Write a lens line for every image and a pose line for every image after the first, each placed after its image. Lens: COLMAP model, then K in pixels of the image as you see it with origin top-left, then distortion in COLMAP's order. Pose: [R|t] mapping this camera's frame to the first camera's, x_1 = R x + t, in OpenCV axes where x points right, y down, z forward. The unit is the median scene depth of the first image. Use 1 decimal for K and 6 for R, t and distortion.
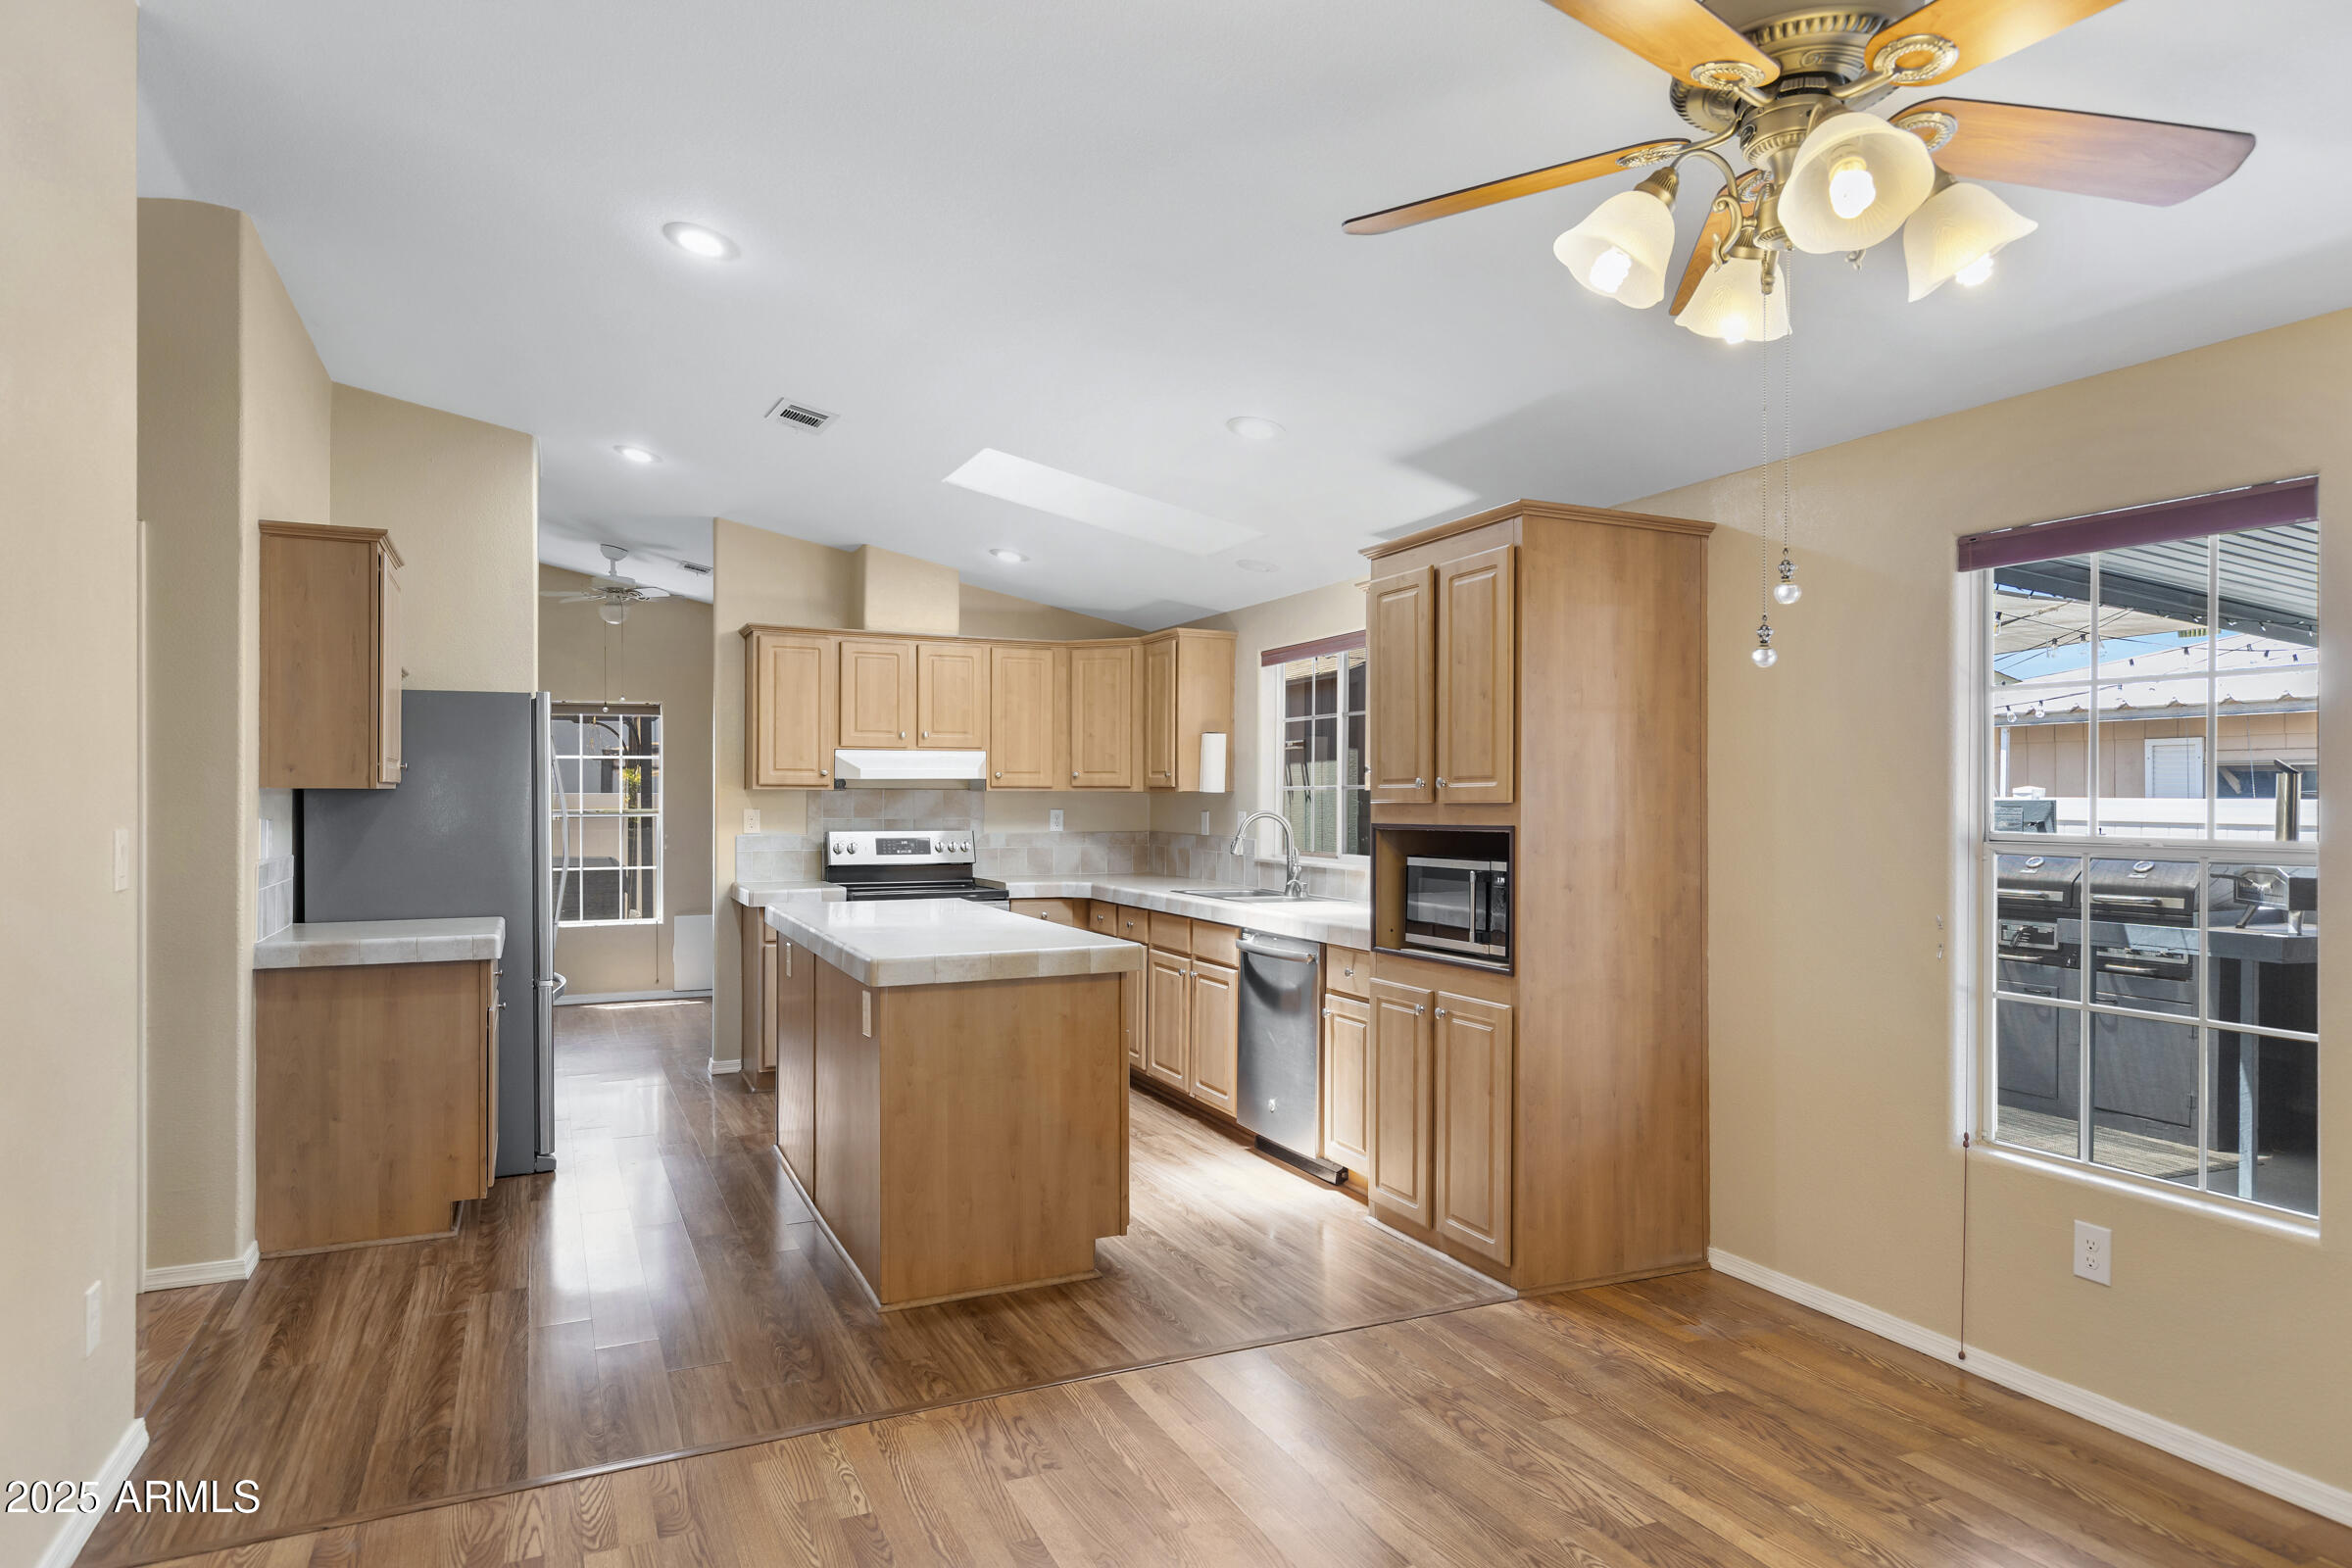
lens RADIAL K [[1266.9, 0, 1086.9], [0, 1266.9, 793.4], [0, 0, 1]] dist [0.000315, 0.000022]
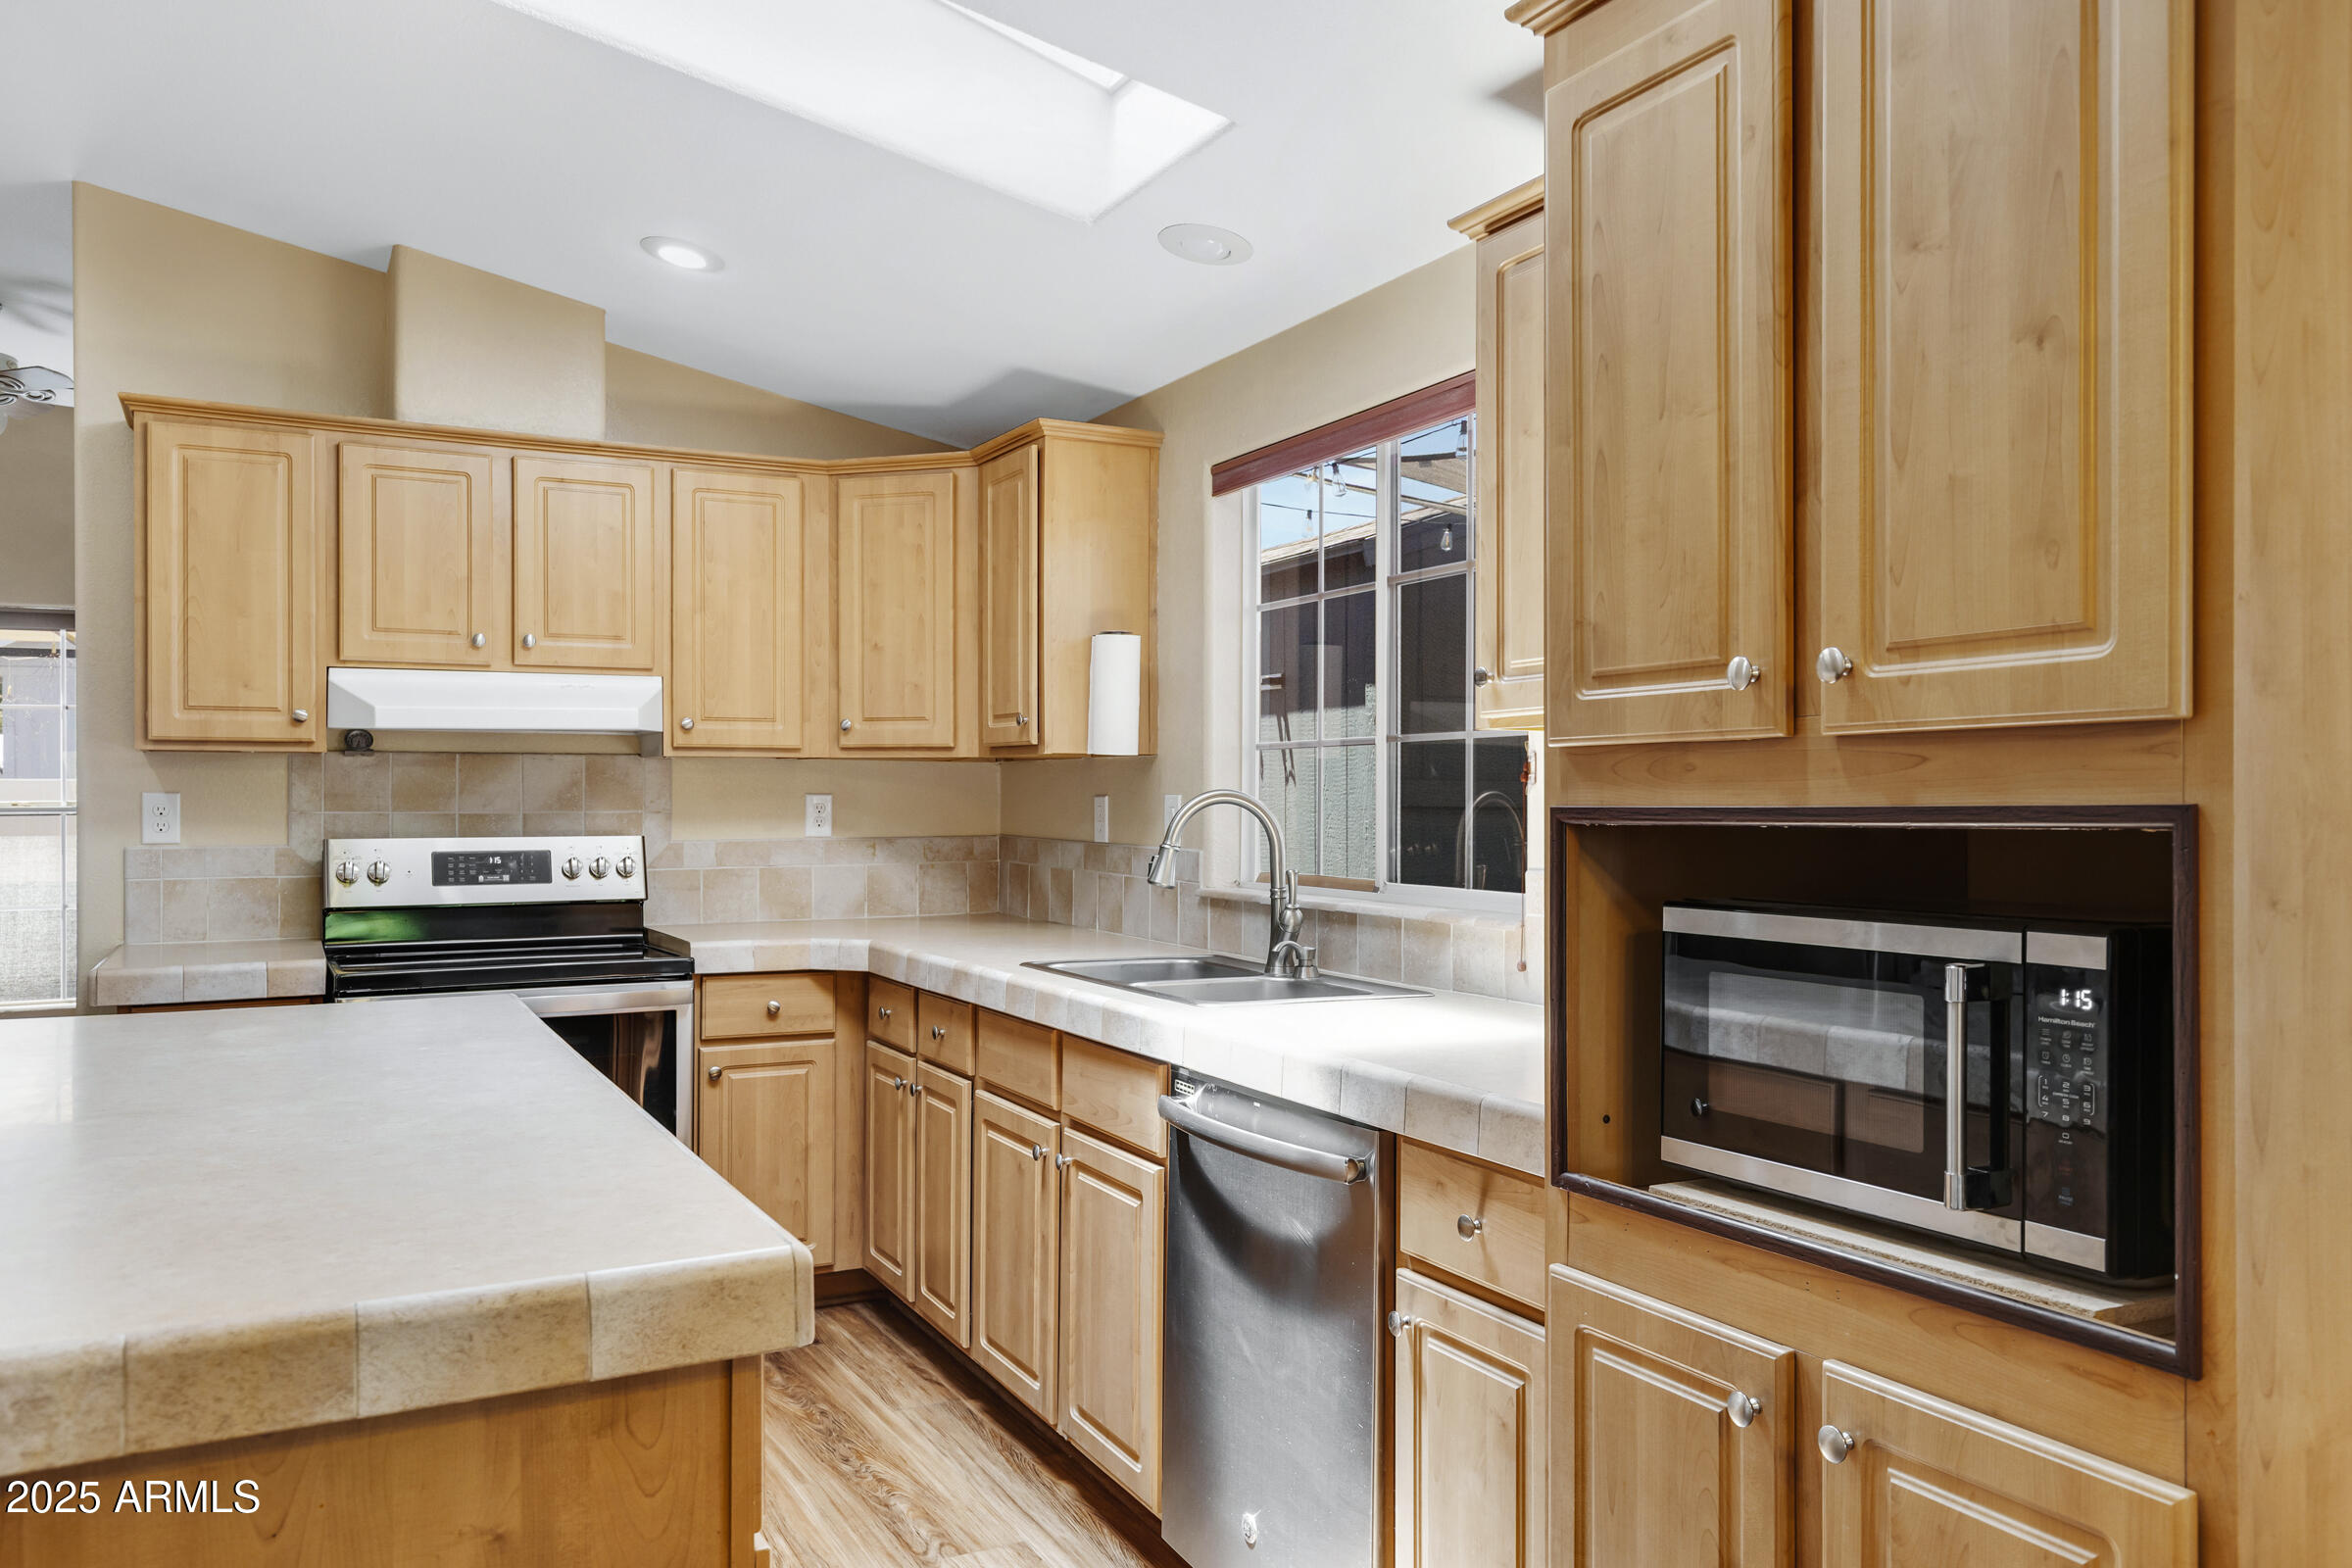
lens RADIAL K [[1266.9, 0, 1086.9], [0, 1266.9, 793.4], [0, 0, 1]] dist [0.000315, 0.000022]
pose [[0.998610, -0.002730, 0.052635, 0.063327], [0.002970, 0.999986, -0.004483, 0.016156], [-0.052622, 0.004633, 0.998604, 0.512444]]
